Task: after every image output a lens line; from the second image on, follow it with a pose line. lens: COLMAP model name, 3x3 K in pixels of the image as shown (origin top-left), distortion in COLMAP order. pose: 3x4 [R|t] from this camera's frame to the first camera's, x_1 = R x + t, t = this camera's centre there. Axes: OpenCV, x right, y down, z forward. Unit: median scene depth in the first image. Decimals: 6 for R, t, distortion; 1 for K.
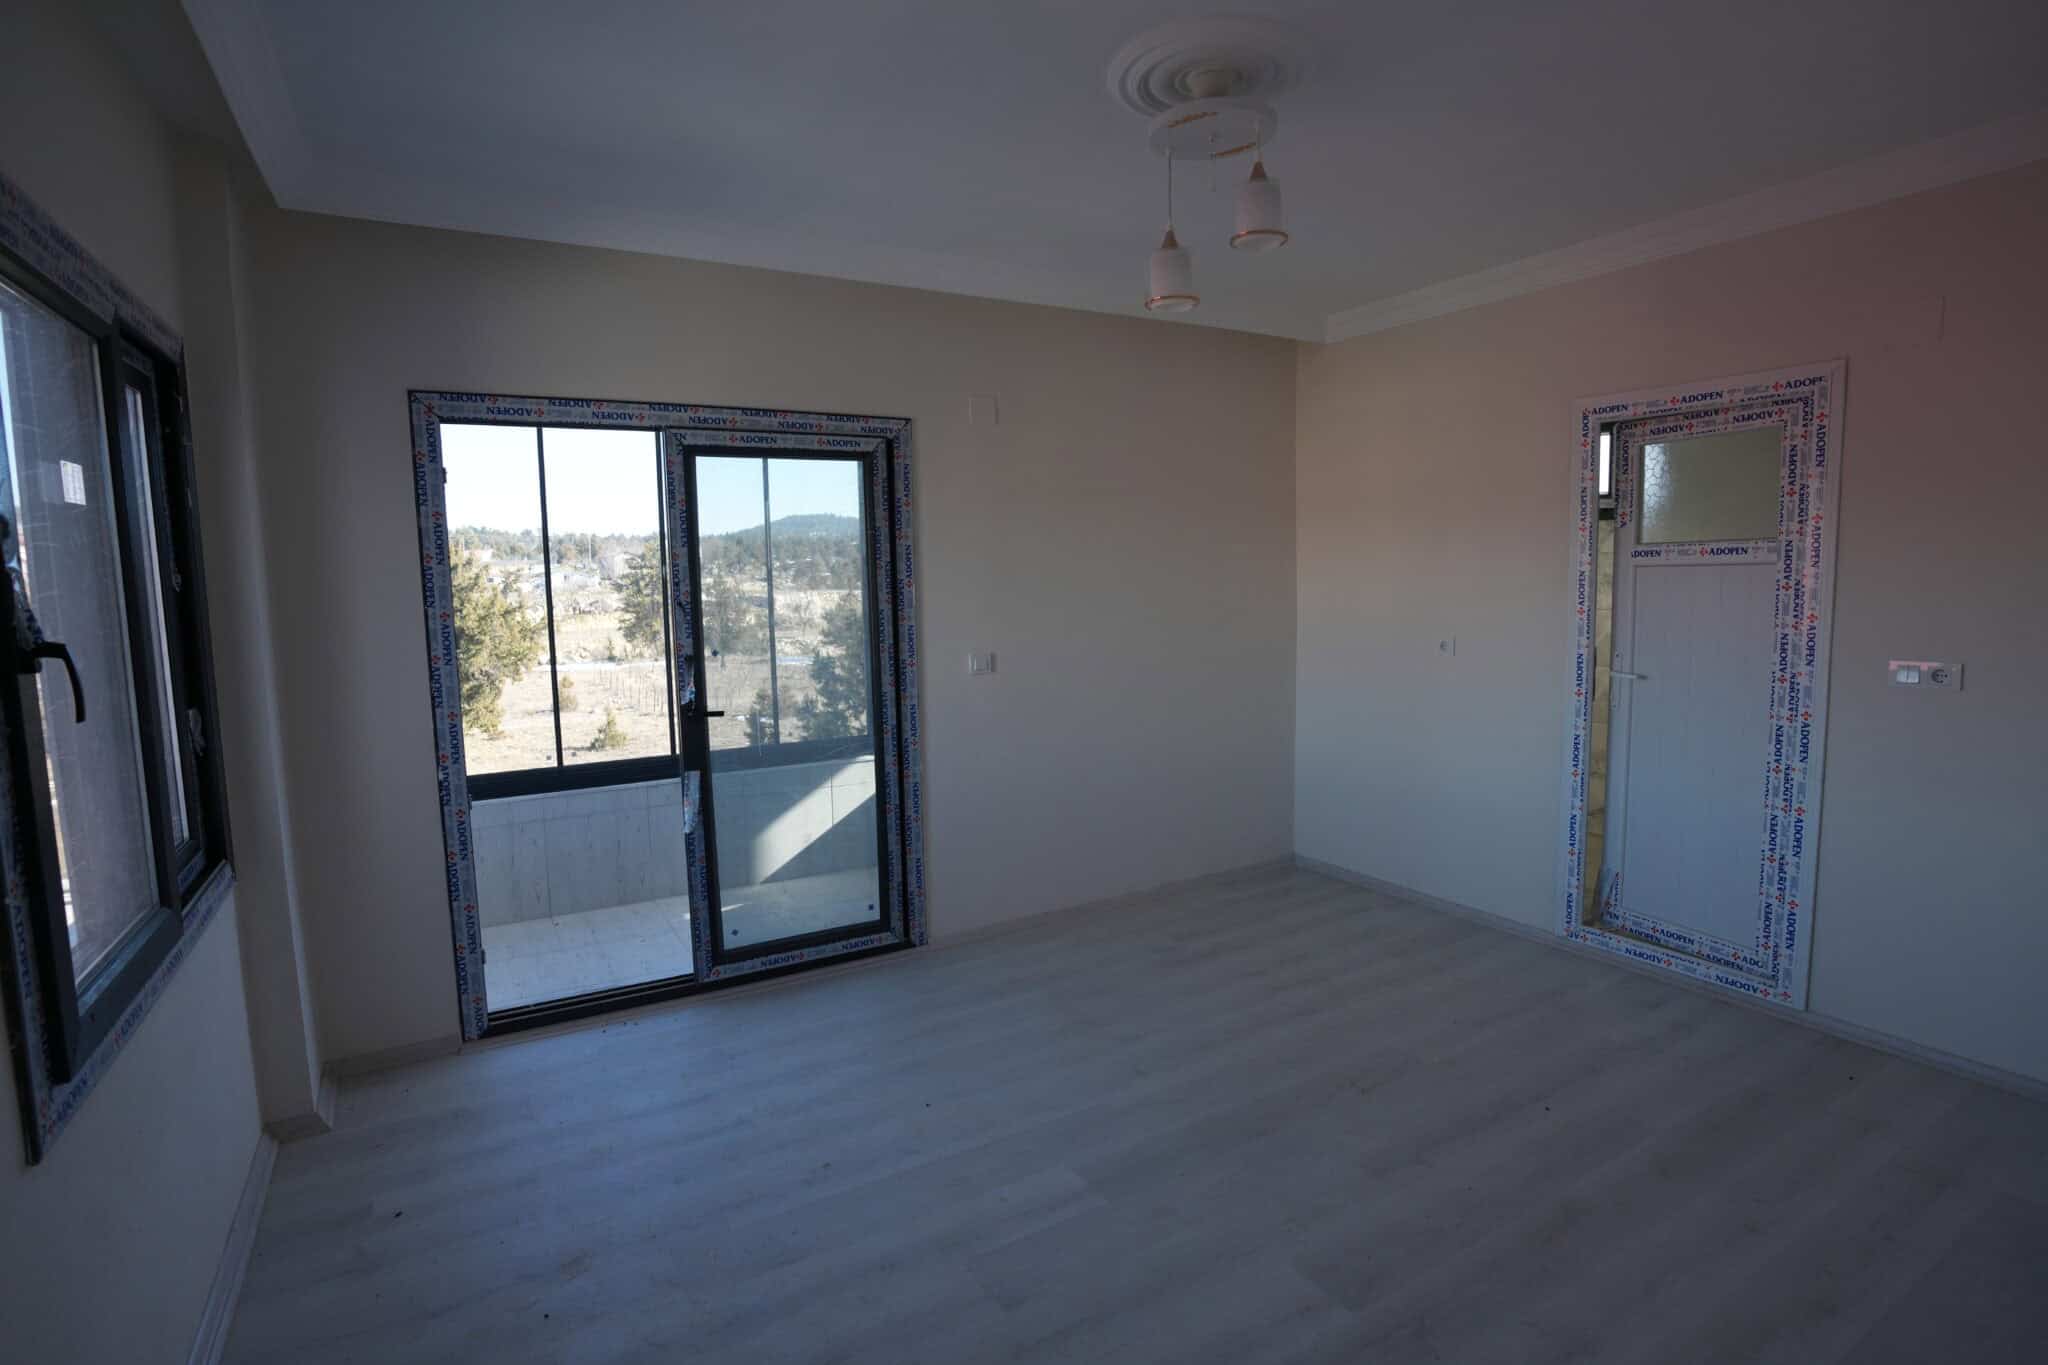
lens RADIAL K [[1007.0, 0, 1016.7], [0, 1007.0, 680.7], [0, 0, 1]] dist [-0.077552, 0.036372]
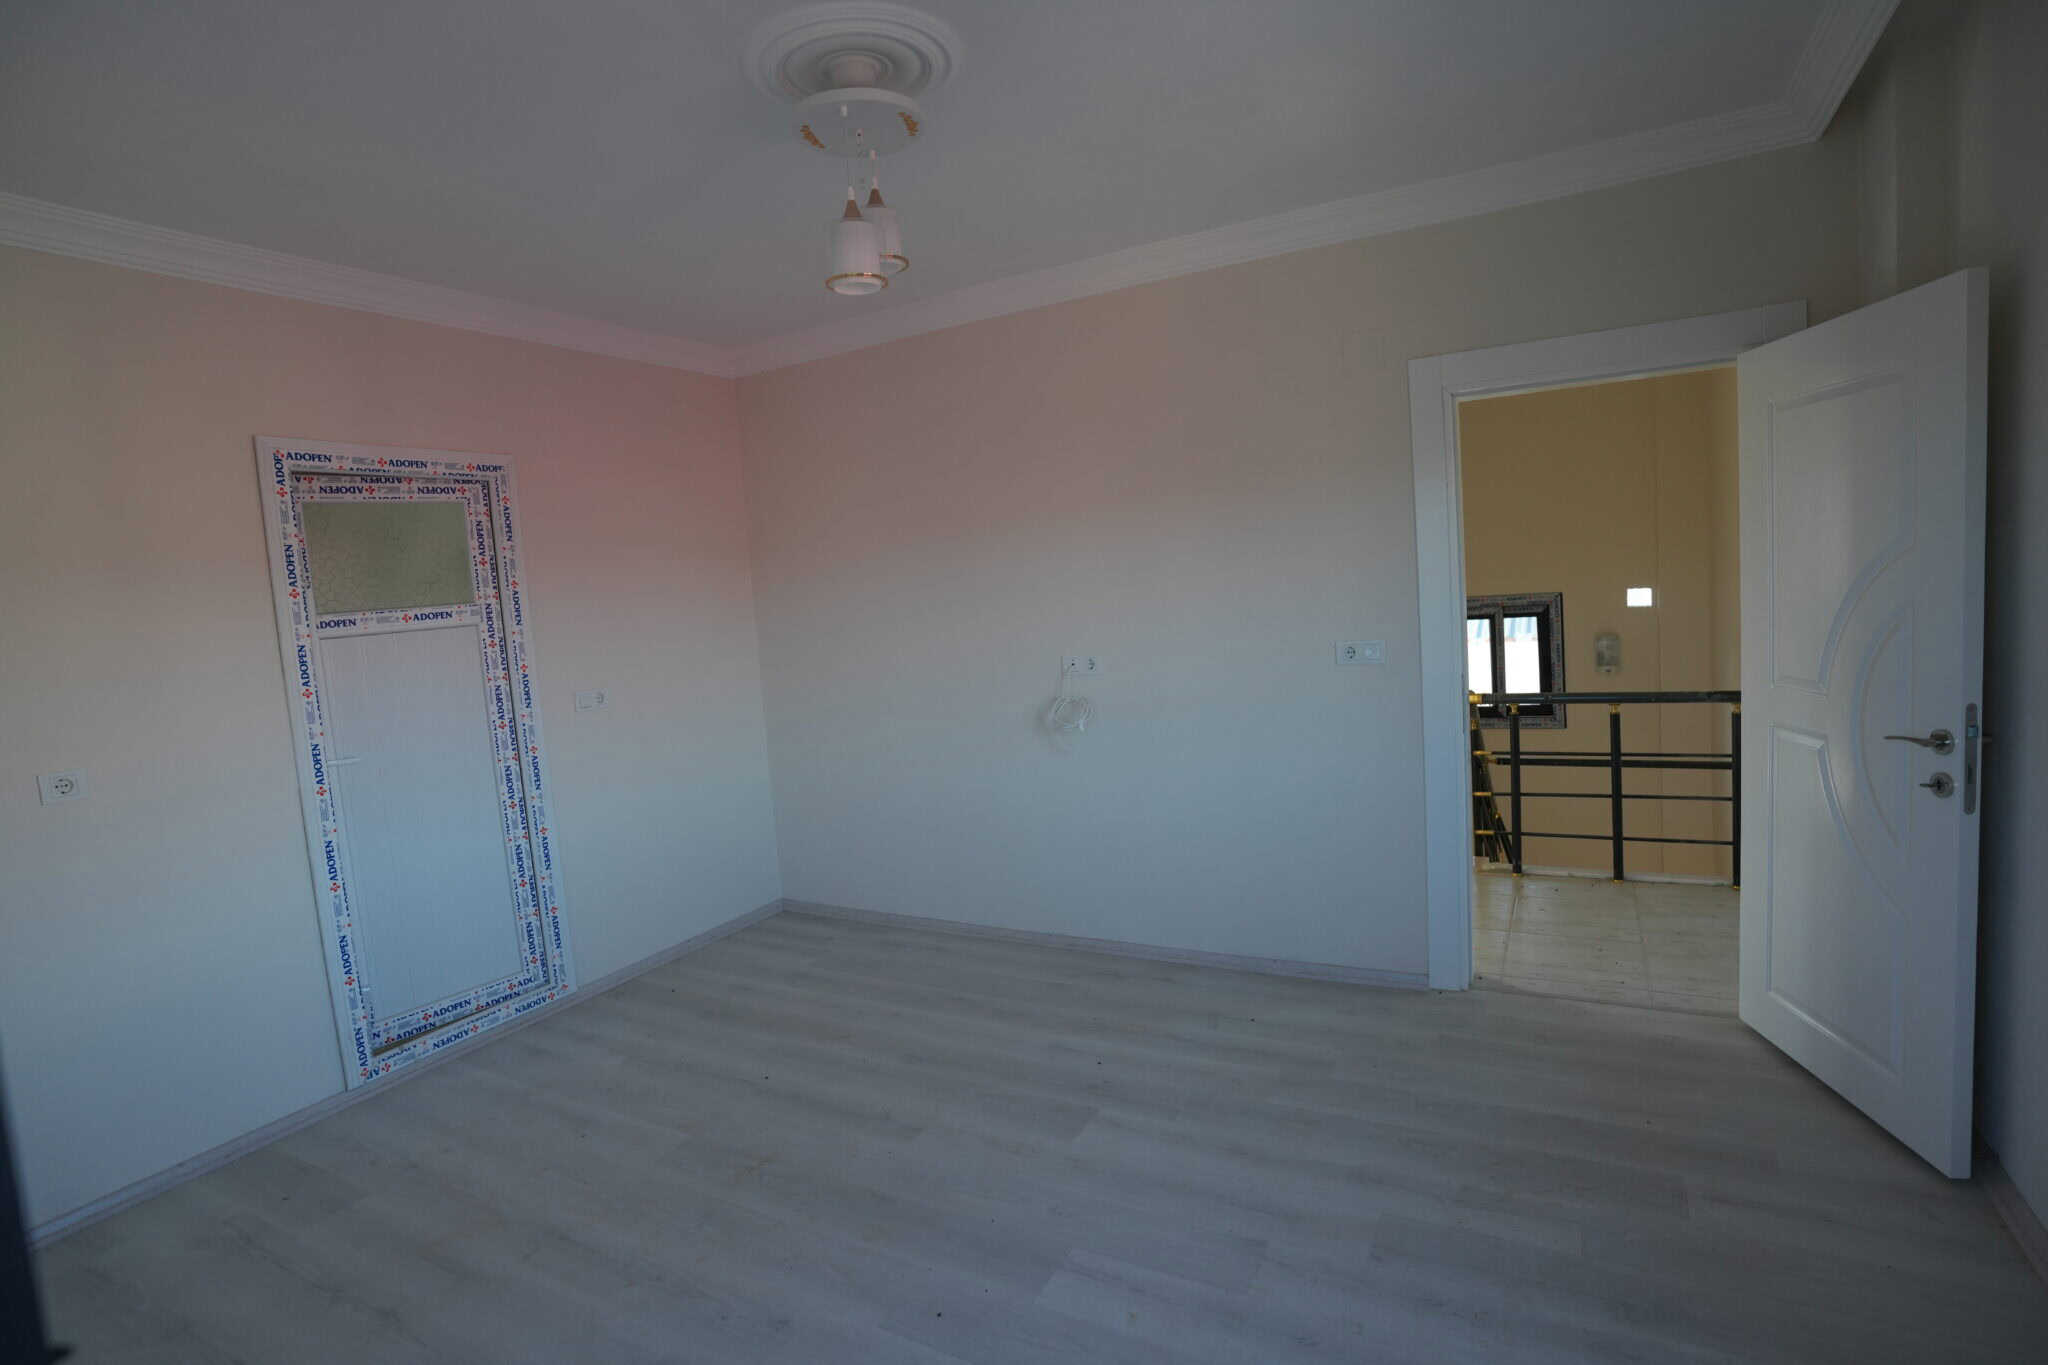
lens RADIAL K [[1007.0, 0, 1016.7], [0, 1007.0, 680.7], [0, 0, 1]] dist [-0.077552, 0.036372]
pose [[-0.501075, -0.024637, 0.865053, -0.486747], [0.178231, 0.975228, 0.131014, -0.092533], [-0.846851, 0.219827, -0.484271, 0.998502]]
